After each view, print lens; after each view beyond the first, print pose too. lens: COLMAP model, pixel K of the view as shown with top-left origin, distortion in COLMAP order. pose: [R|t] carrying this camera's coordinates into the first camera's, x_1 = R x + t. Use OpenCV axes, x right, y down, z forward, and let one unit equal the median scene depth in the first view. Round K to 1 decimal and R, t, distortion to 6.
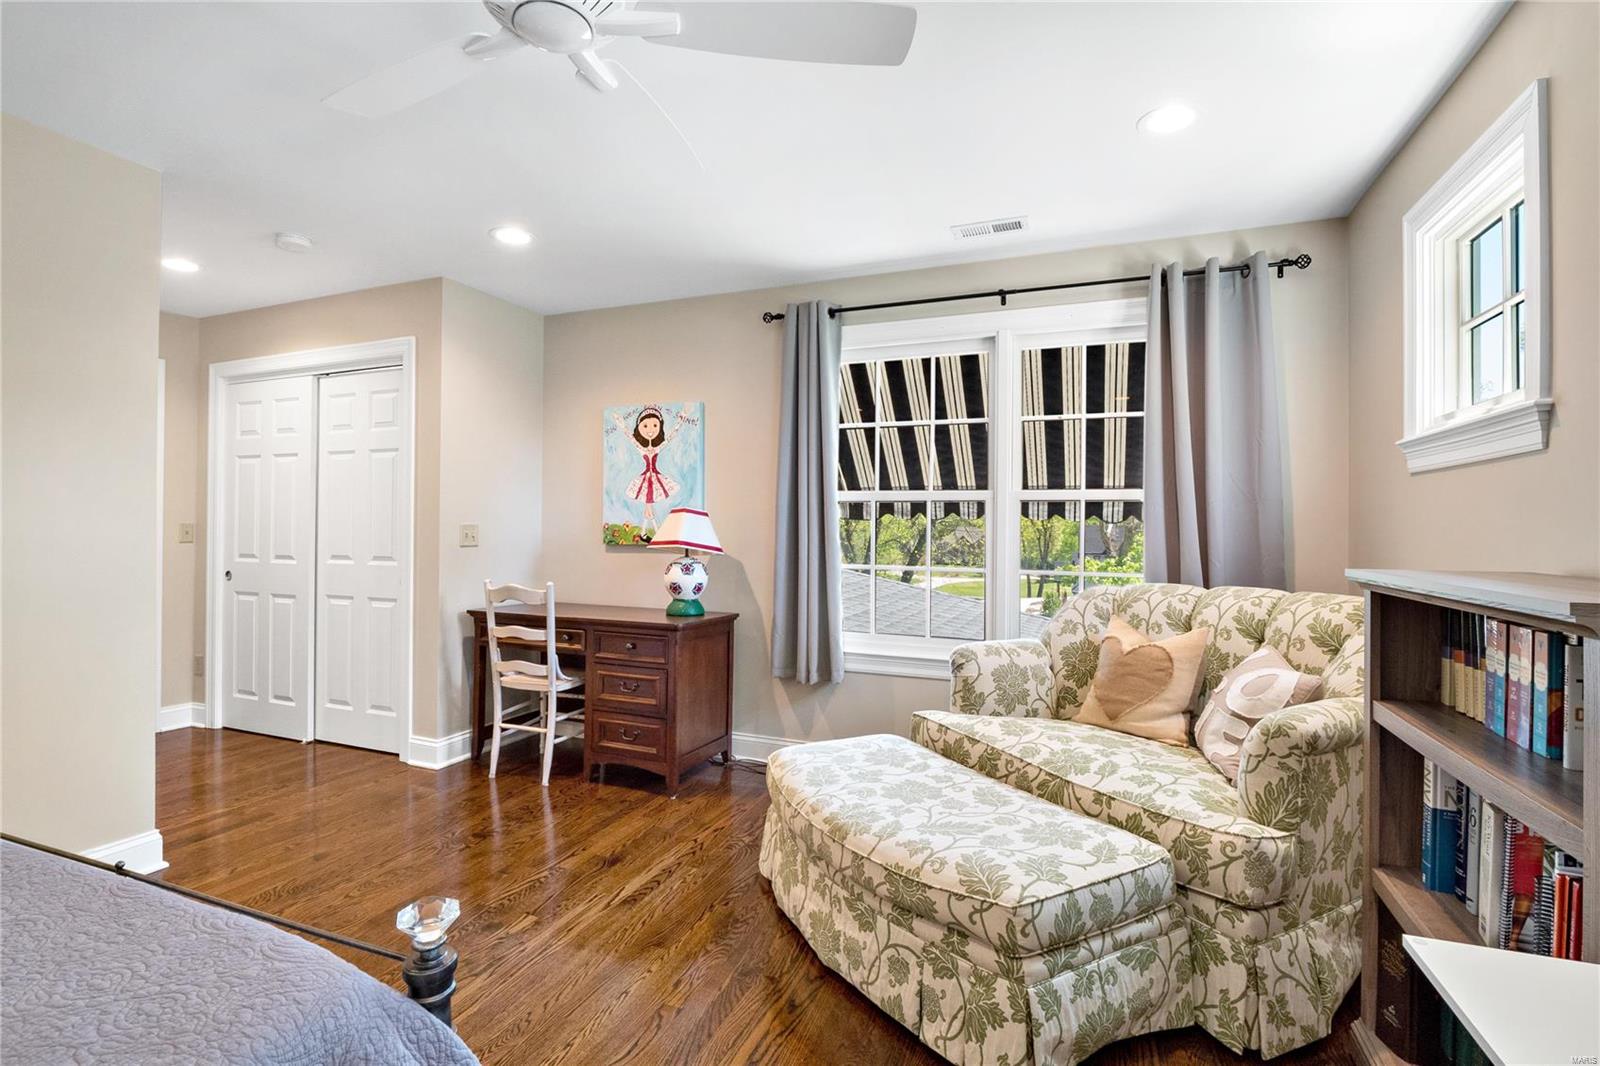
lens RADIAL K [[757.3, 0, 792.9], [0, 757.3, 525.3], [0, 0, 1]] dist [-0.000628, -0.000626]
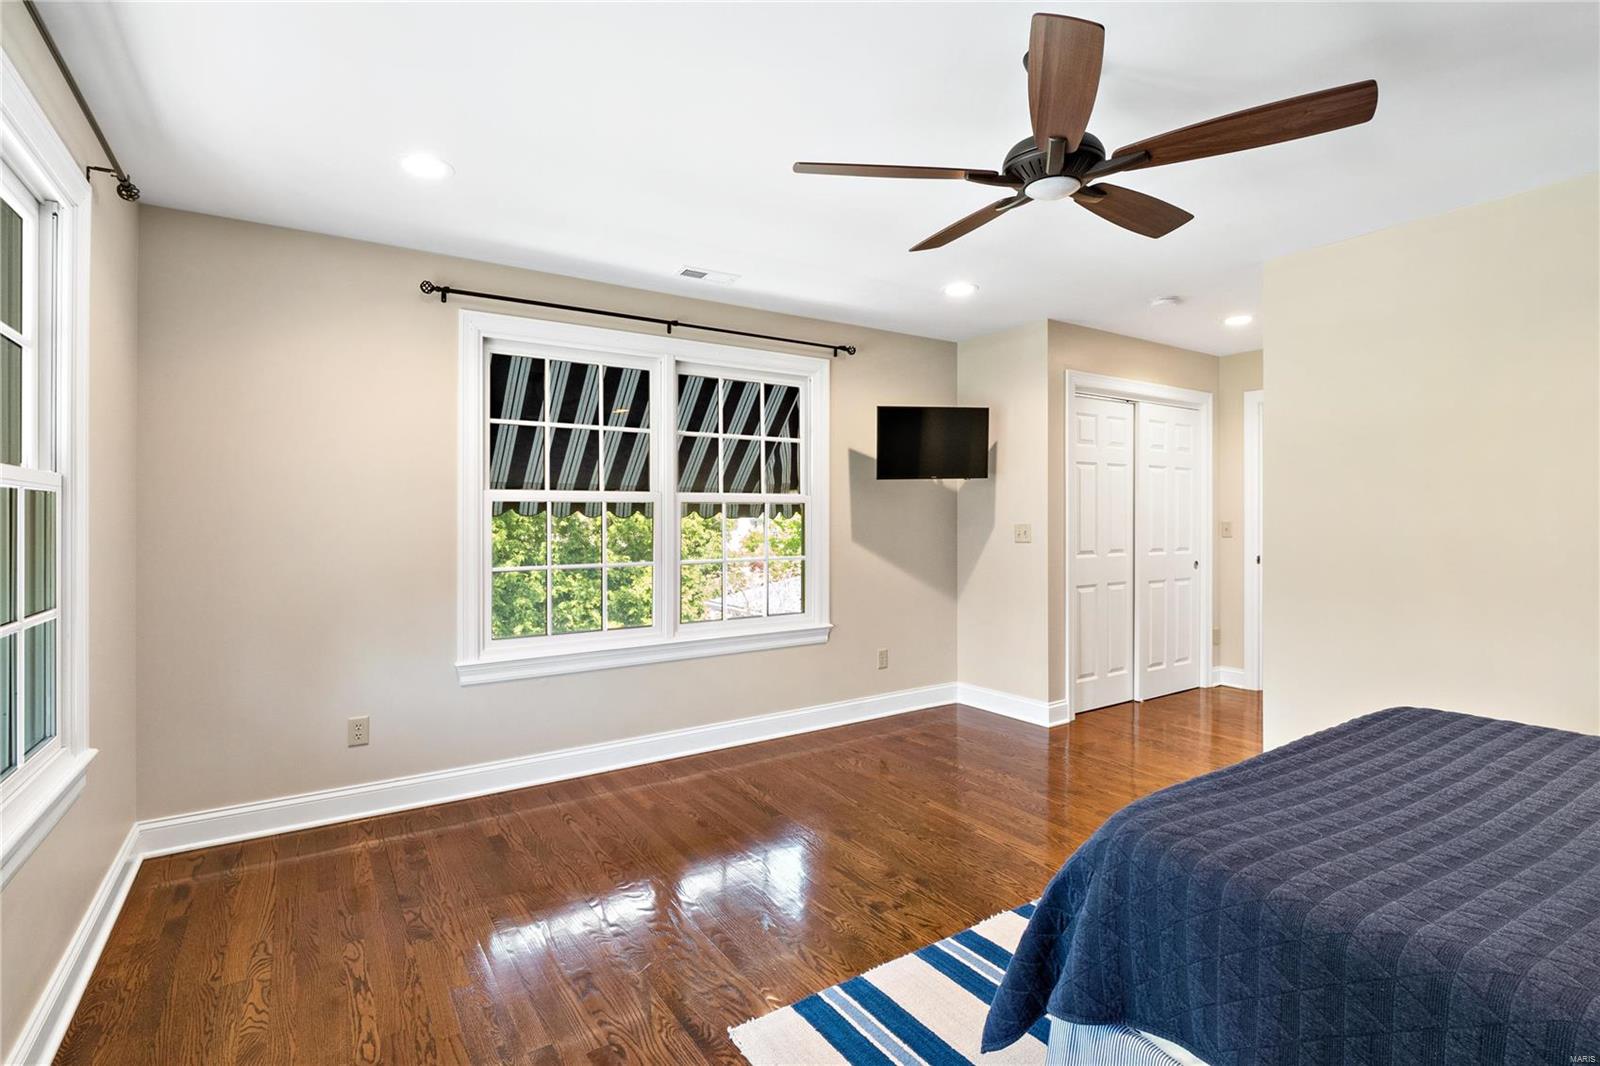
lens RADIAL K [[736.7, 0, 762.3], [0, 736.7, 509.4], [0, 0, 1]] dist [-0.001240, -0.000165]
pose [[0.583027, 0.000382, 0.812453, -0.523582], [0.015207, 0.999820, -0.011382, -0.004737], [-0.812310, 0.018991, 0.582916, 0.212532]]
